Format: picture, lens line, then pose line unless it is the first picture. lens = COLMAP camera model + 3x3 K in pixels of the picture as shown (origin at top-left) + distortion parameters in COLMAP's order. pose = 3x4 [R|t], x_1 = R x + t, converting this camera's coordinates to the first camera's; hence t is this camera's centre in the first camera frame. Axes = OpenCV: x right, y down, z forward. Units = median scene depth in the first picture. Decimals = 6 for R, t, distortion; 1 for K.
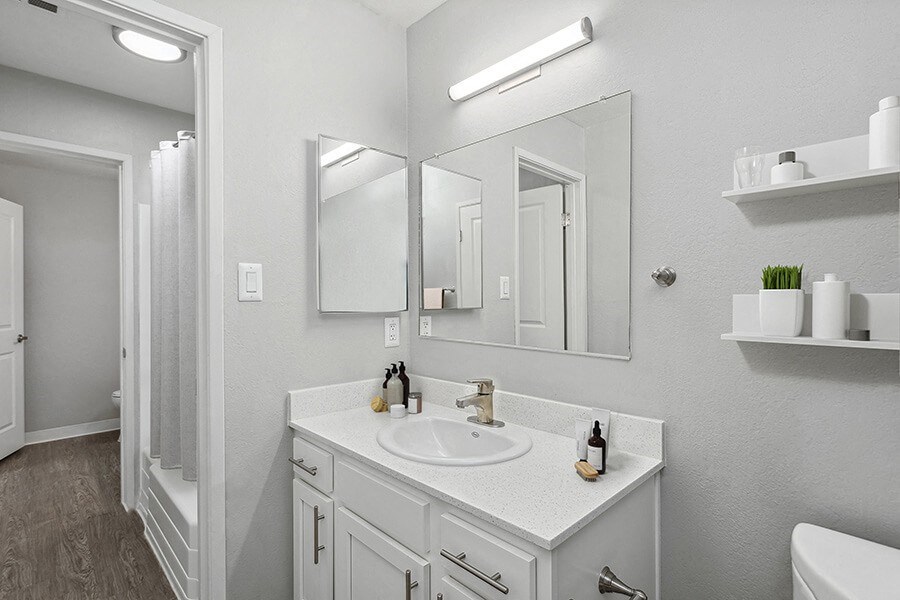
lens RADIAL K [[430.6, 0, 450.0], [0, 430.6, 300.0], [0, 0, 1]] dist [0.001372, 0.000785]
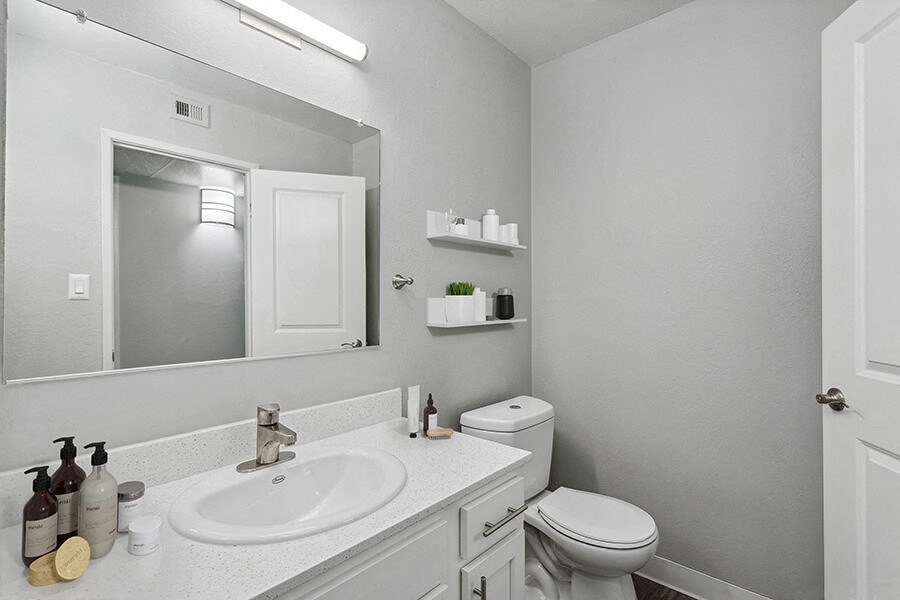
lens RADIAL K [[430.6, 0, 450.0], [0, 430.6, 300.0], [0, 0, 1]] dist [0.001372, 0.000785]
pose [[-0.053276, -0.003923, 0.998572, -0.758260], [0.003641, 0.999985, 0.004123, -0.002961], [-0.998573, 0.003856, -0.053261, 0.794921]]
